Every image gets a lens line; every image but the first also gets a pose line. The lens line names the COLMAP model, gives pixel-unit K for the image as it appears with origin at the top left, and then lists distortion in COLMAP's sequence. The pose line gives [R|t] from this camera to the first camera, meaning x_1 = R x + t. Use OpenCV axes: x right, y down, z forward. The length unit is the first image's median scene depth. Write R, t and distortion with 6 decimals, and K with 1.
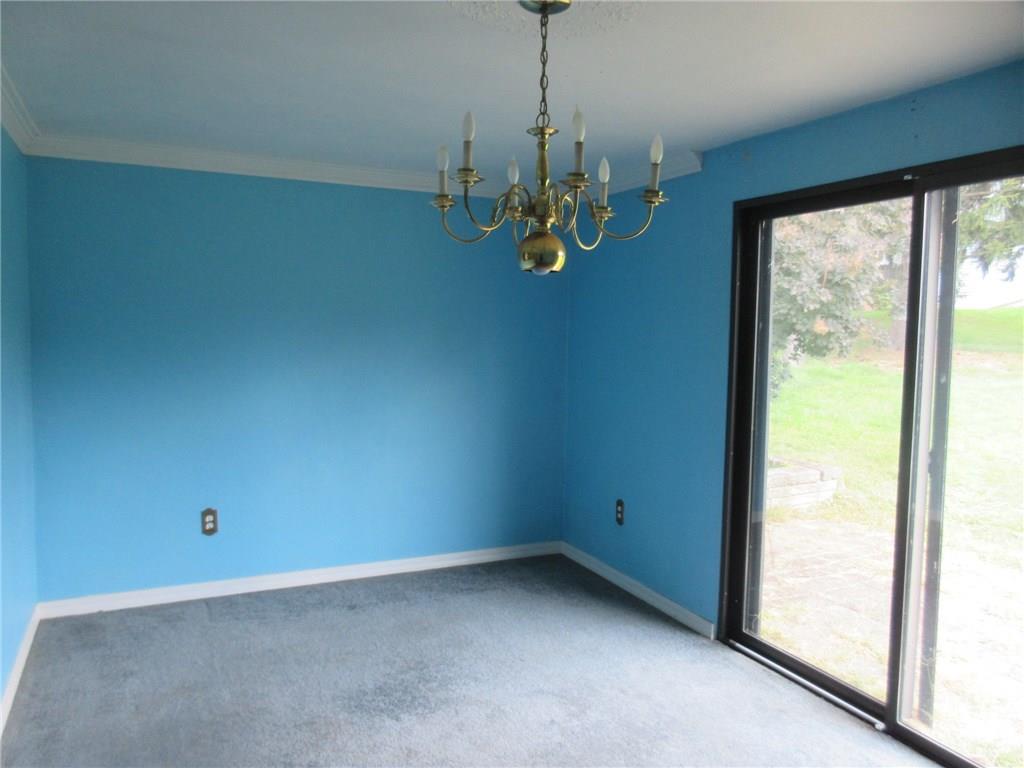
lens RADIAL K [[768.4, 0, 510.7], [0, 768.4, 384.2], [0, 0, 1]] dist [0.004484, 0.011422]
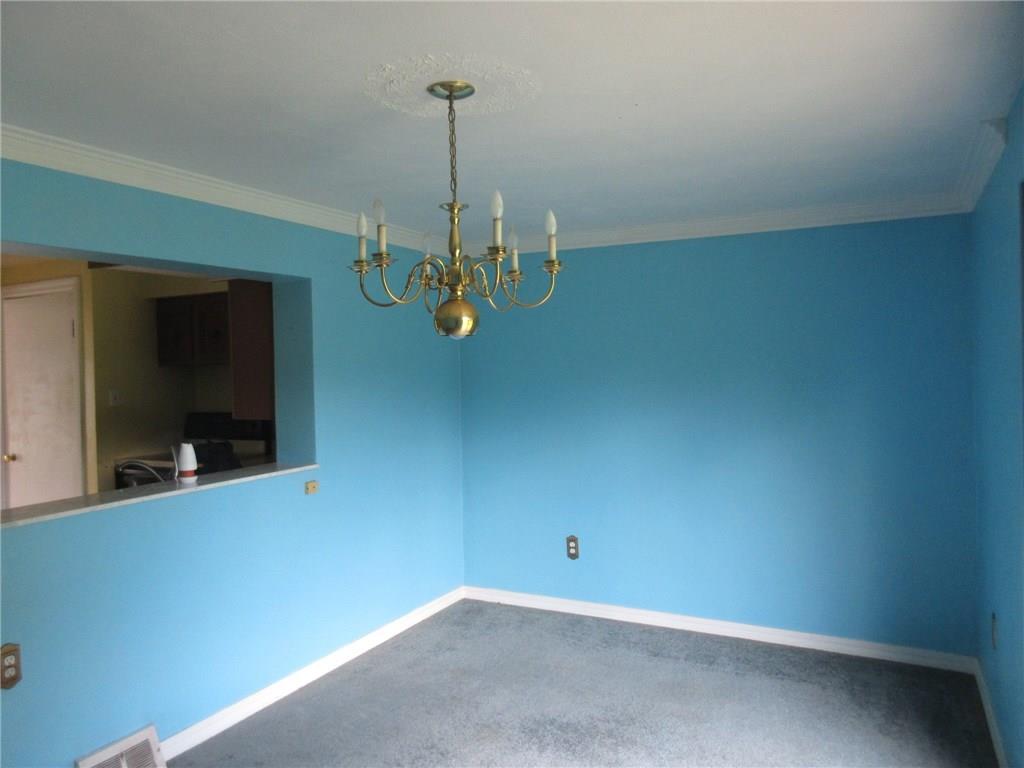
lens RADIAL K [[768.4, 0, 512.3], [0, 768.4, 384.5], [0, 0, 1]] dist [0.004484, 0.011422]
pose [[0.627330, 0.000533, -0.778753, 0.505823], [-0.043178, 0.998485, -0.034099, -0.024963], [0.777555, 0.055017, 0.626403, 0.215743]]
